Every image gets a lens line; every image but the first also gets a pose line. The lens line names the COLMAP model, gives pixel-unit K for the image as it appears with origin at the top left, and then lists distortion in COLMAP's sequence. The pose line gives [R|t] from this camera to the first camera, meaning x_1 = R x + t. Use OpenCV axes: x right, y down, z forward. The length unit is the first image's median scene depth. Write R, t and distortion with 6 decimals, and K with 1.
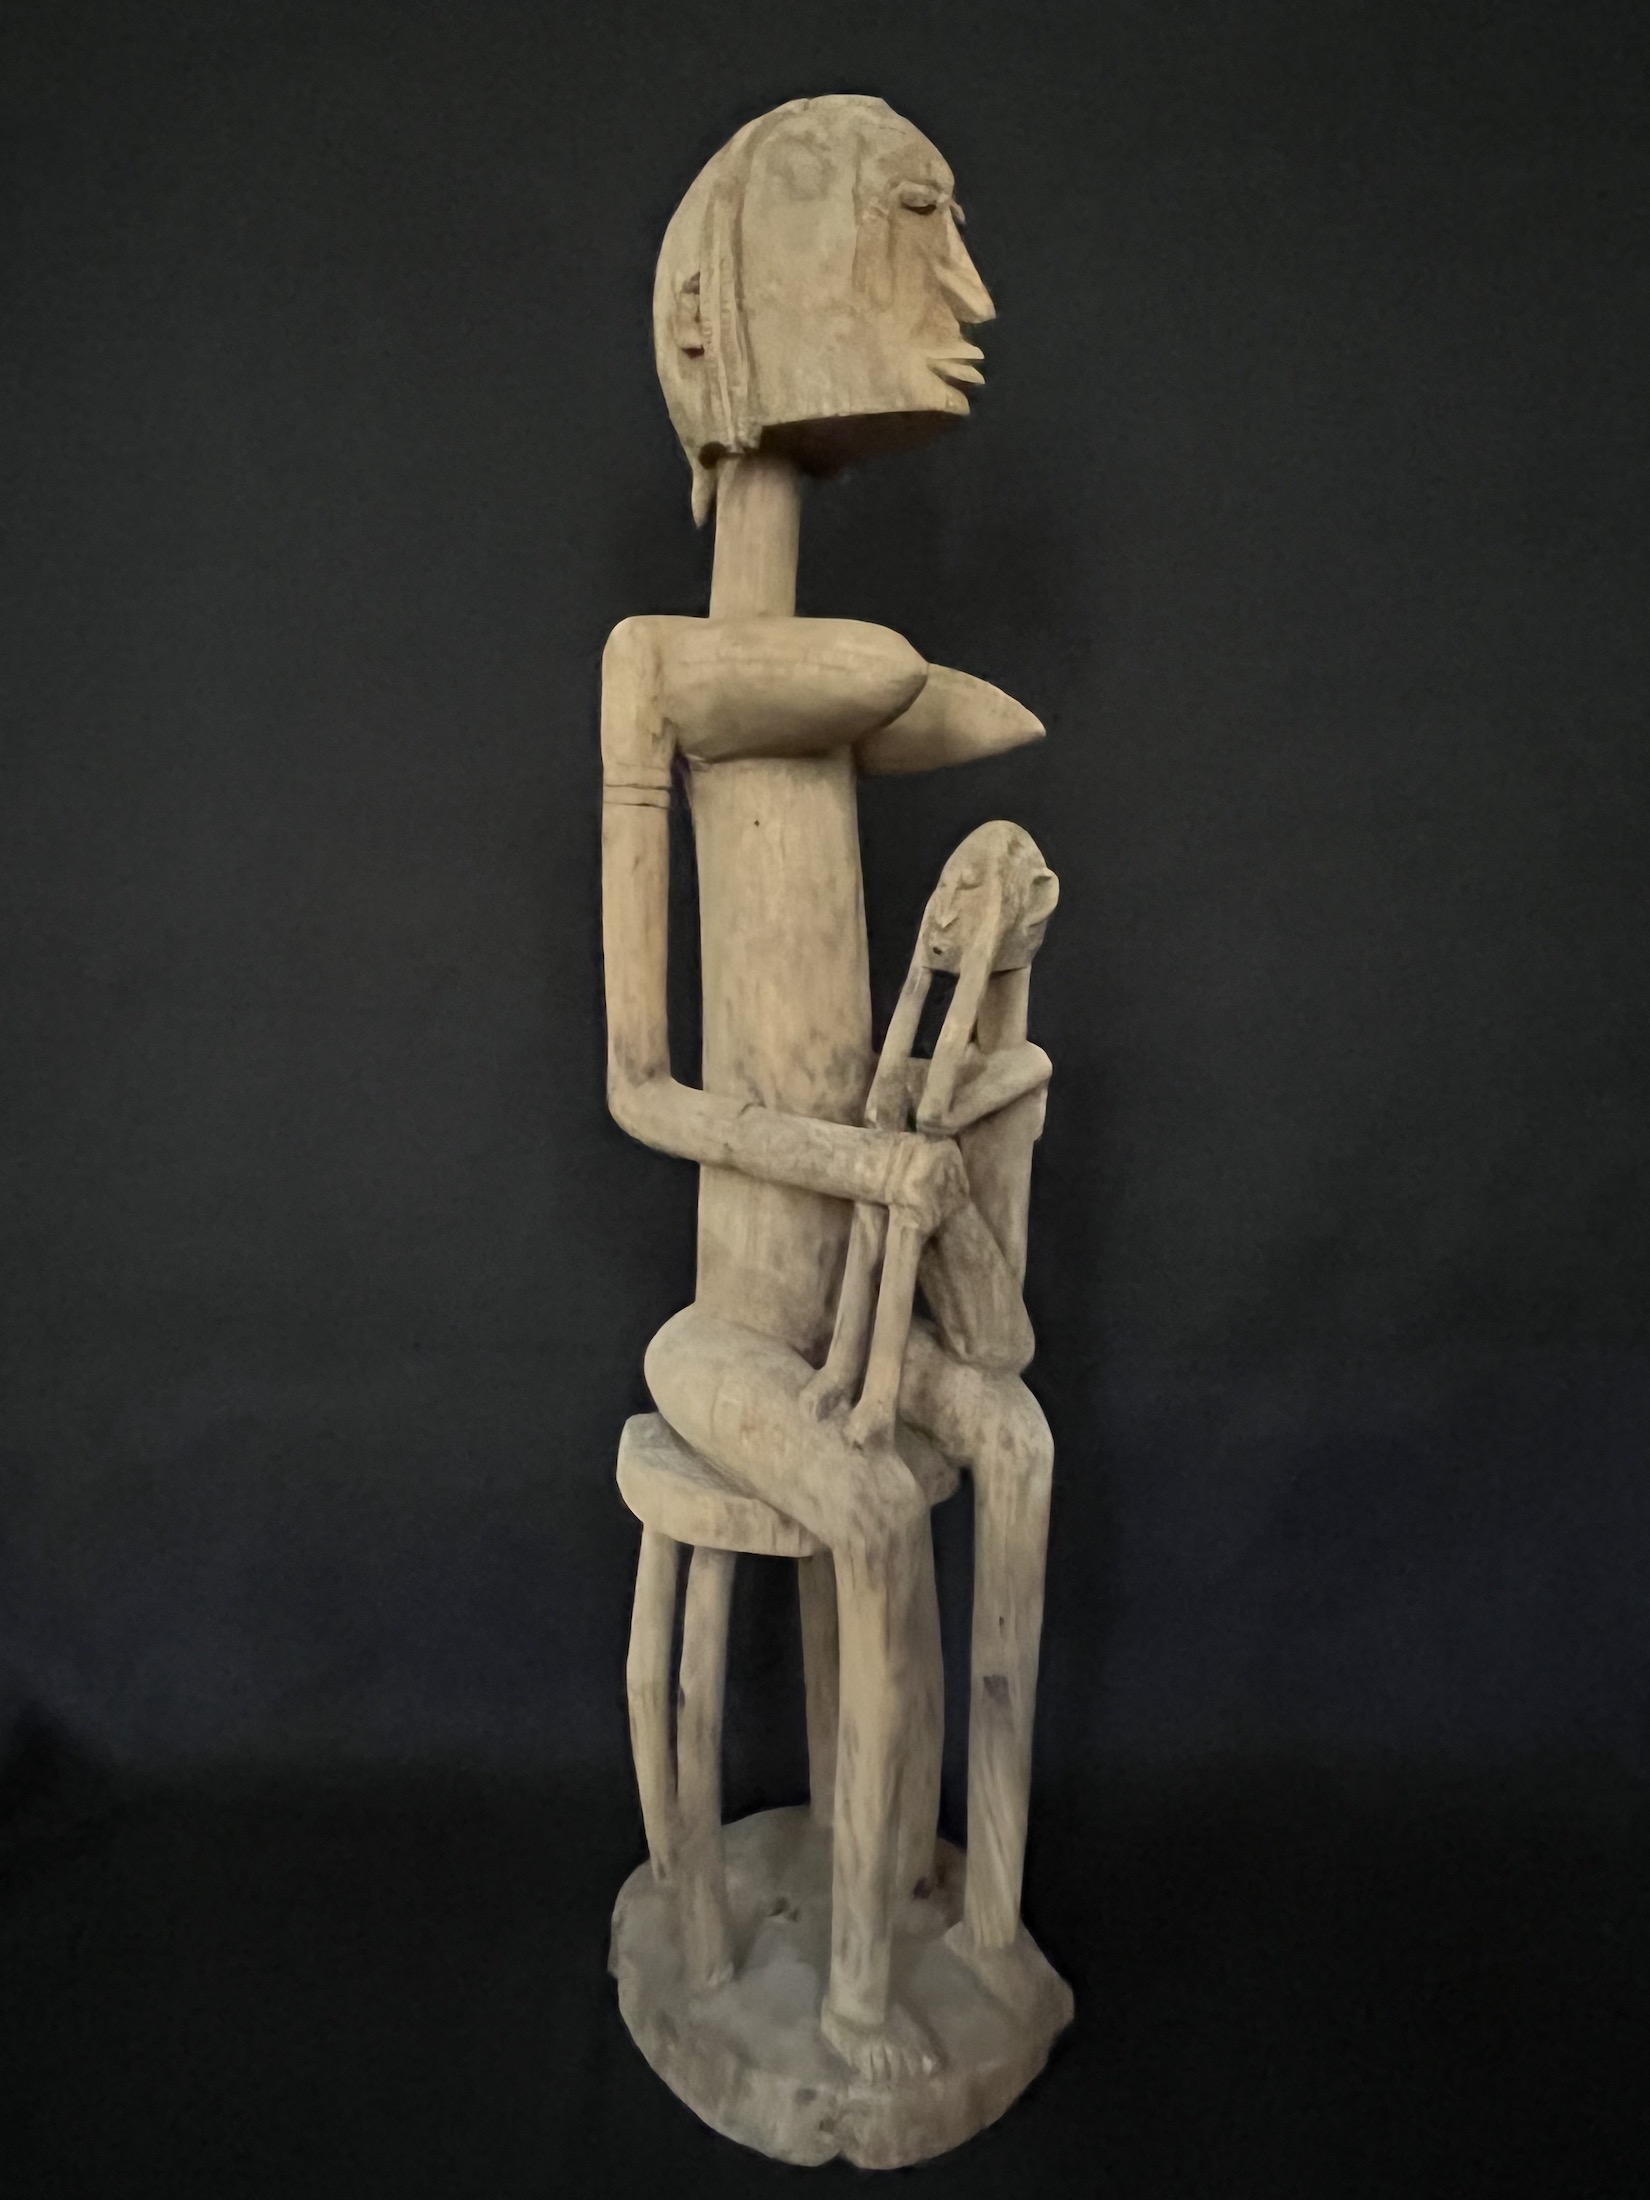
lens RADIAL K [[1422.5, 0, 825.0], [0, 1422.5, 1100.0], [0, 0, 1]] dist [0.033395, -0.066446]
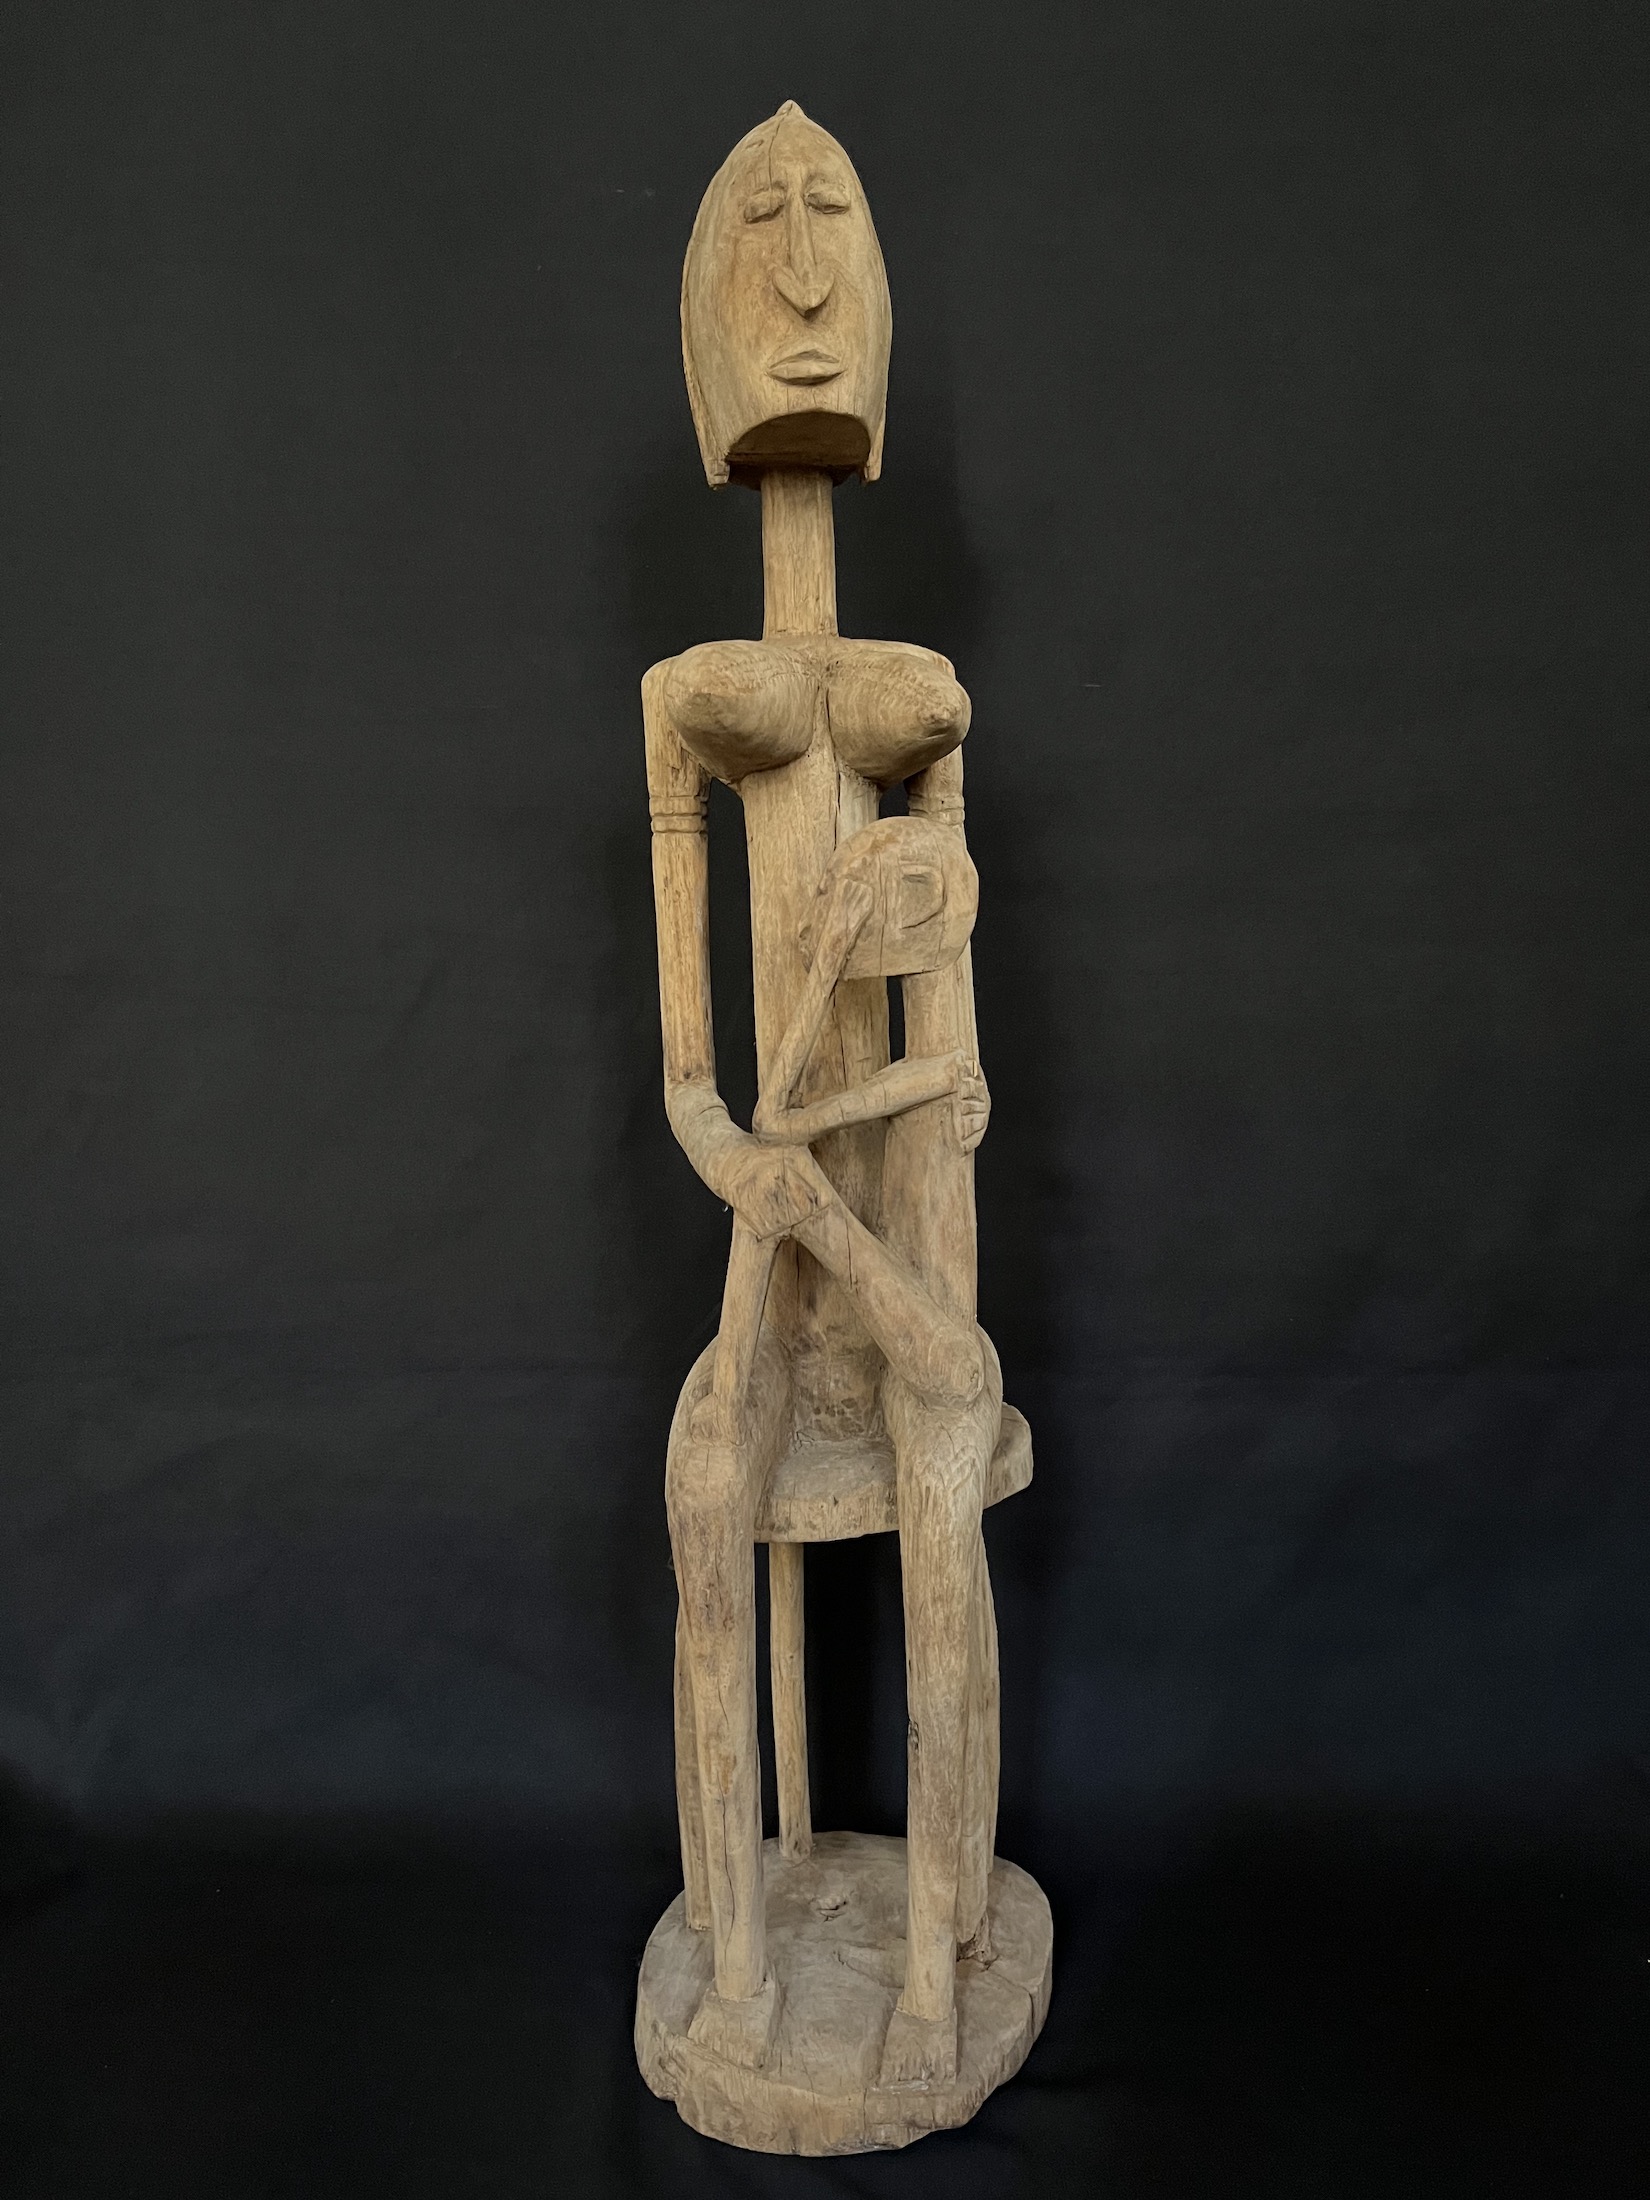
lens RADIAL K [[1643.2, 0, 822.7], [0, 1643.2, 1136.2], [0, 0, 1]] dist [0.077572, -0.123560]
pose [[0.685181, 0.049765, -0.726671, 0.891150], [-0.039898, 0.998730, 0.030777, -0.015366], [0.727280, 0.007905, 0.686296, 0.211338]]
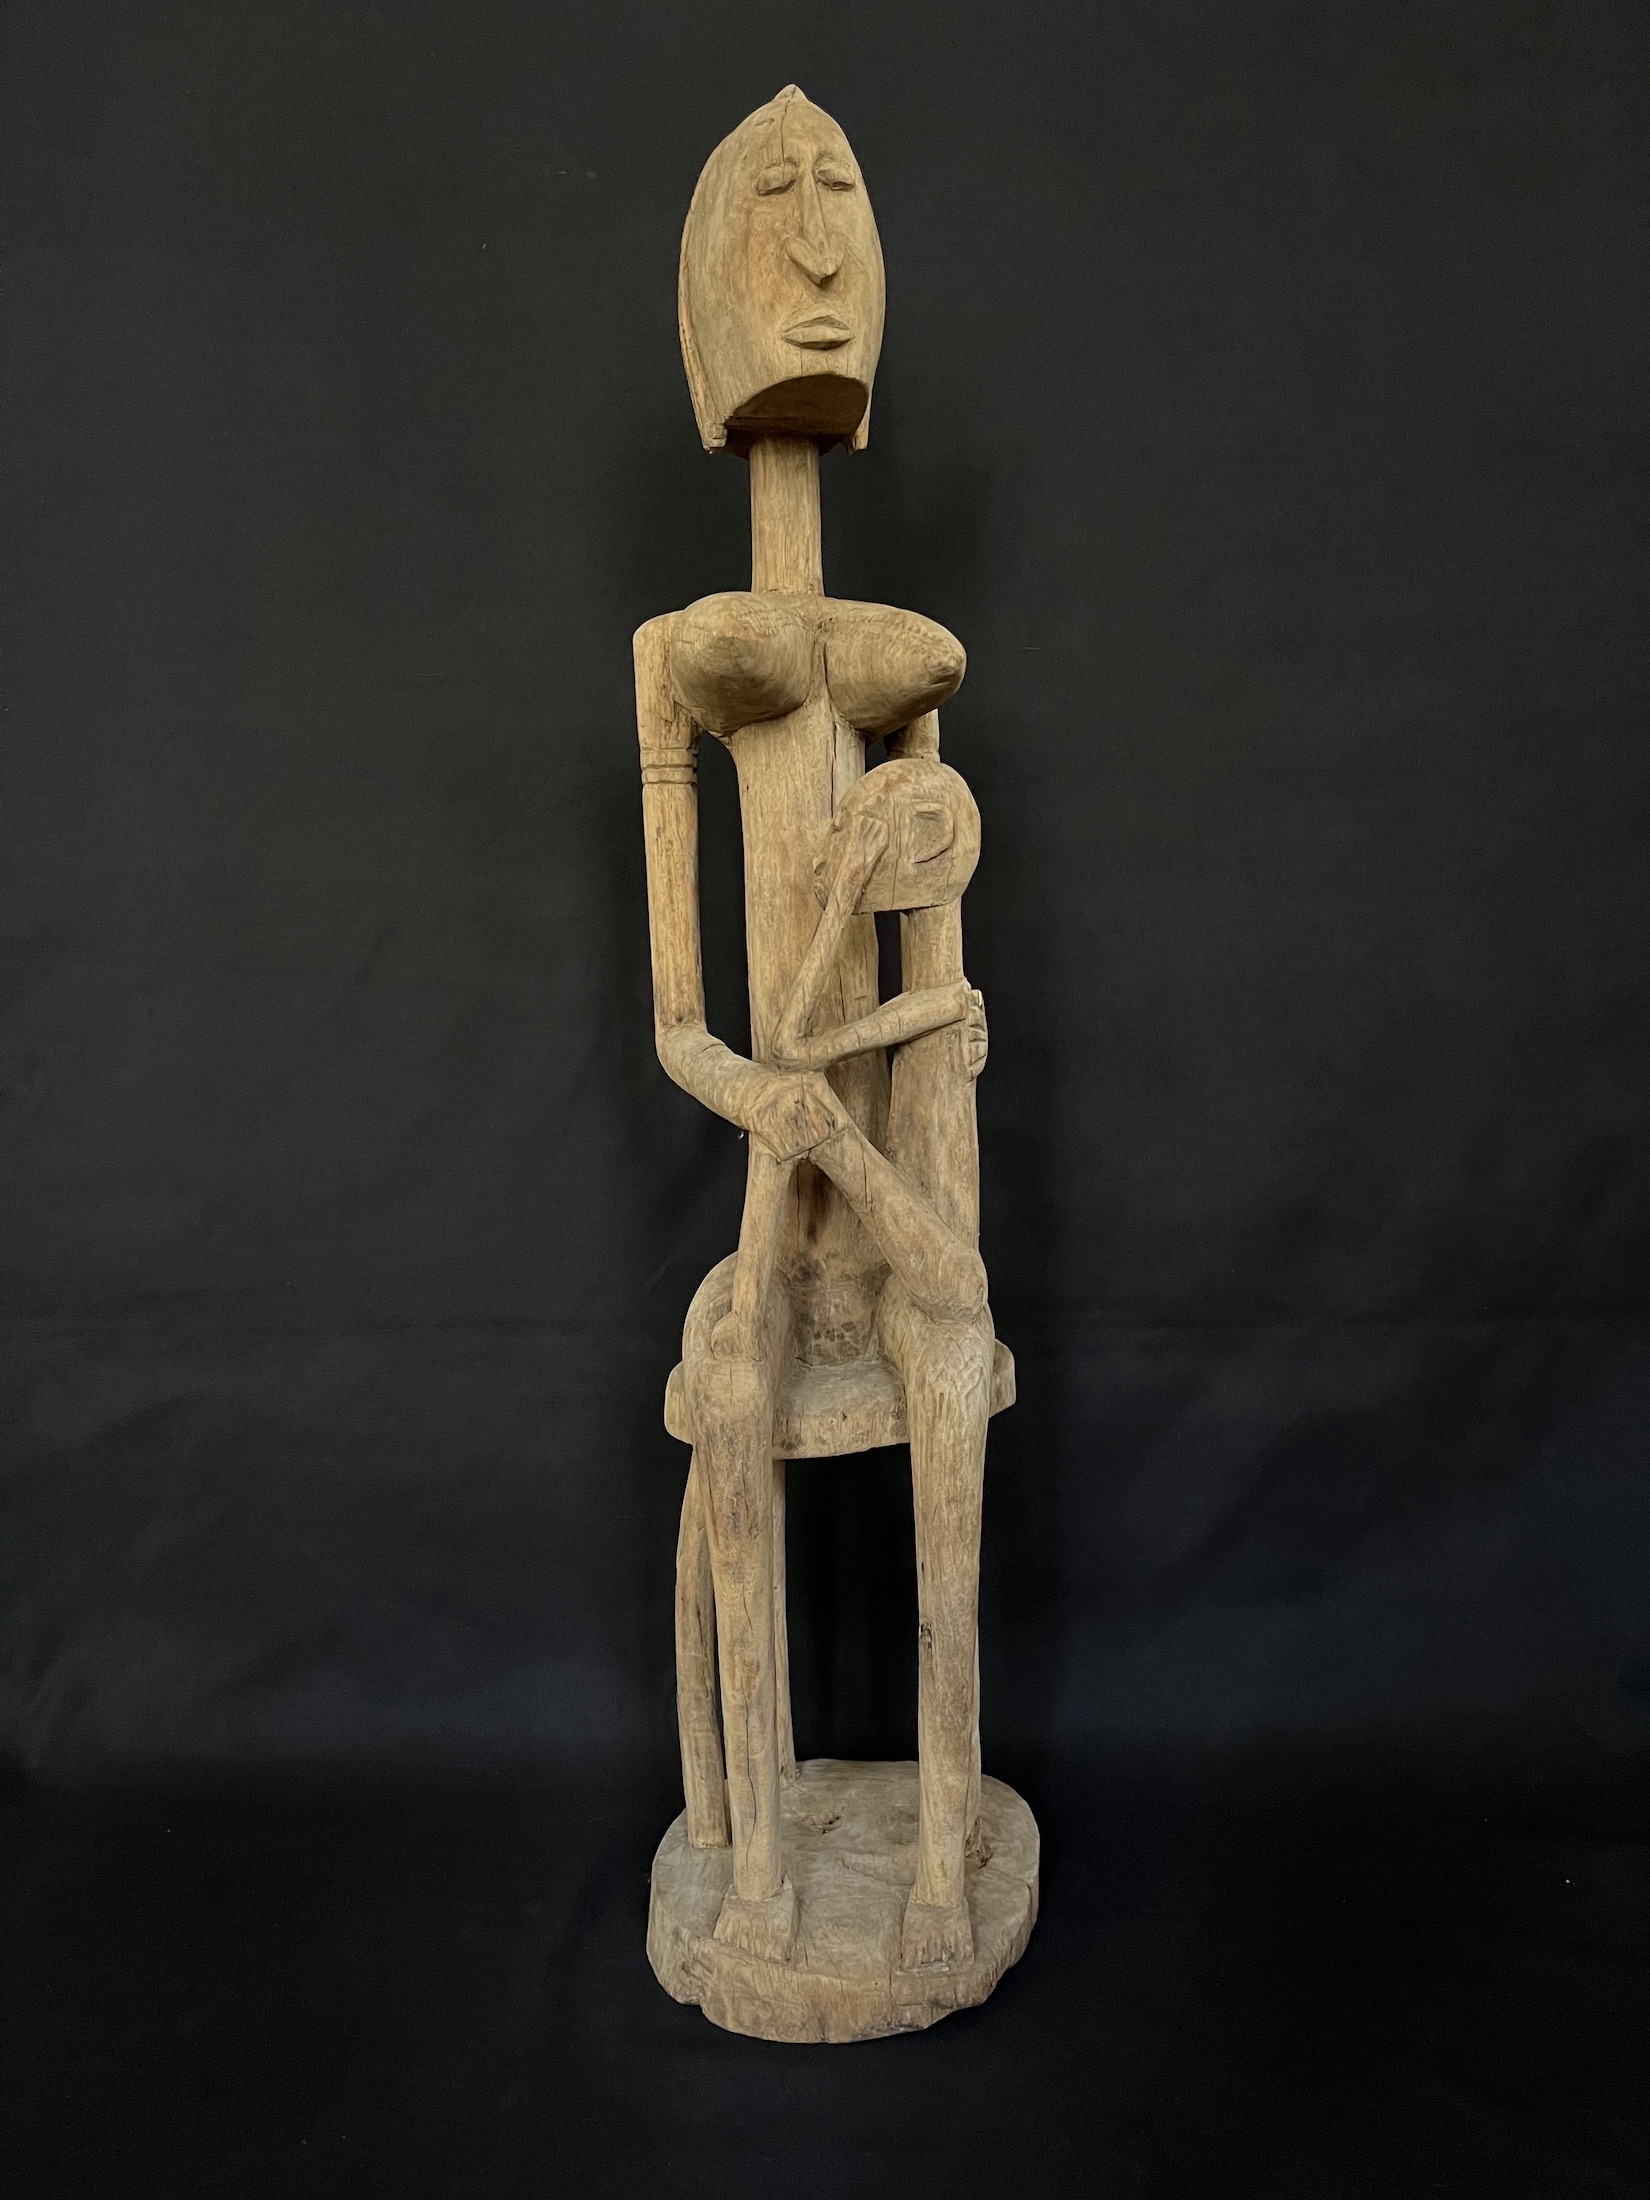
lens RADIAL K [[1643.2, 0, 822.7], [0, 1643.2, 1136.2], [0, 0, 1]] dist [0.077572, -0.123560]
pose [[0.758456, 0.029535, -0.651055, 0.837638], [-0.029168, 0.999510, 0.011363, 0.057424], [0.651071, 0.010372, 0.758946, 0.082639]]
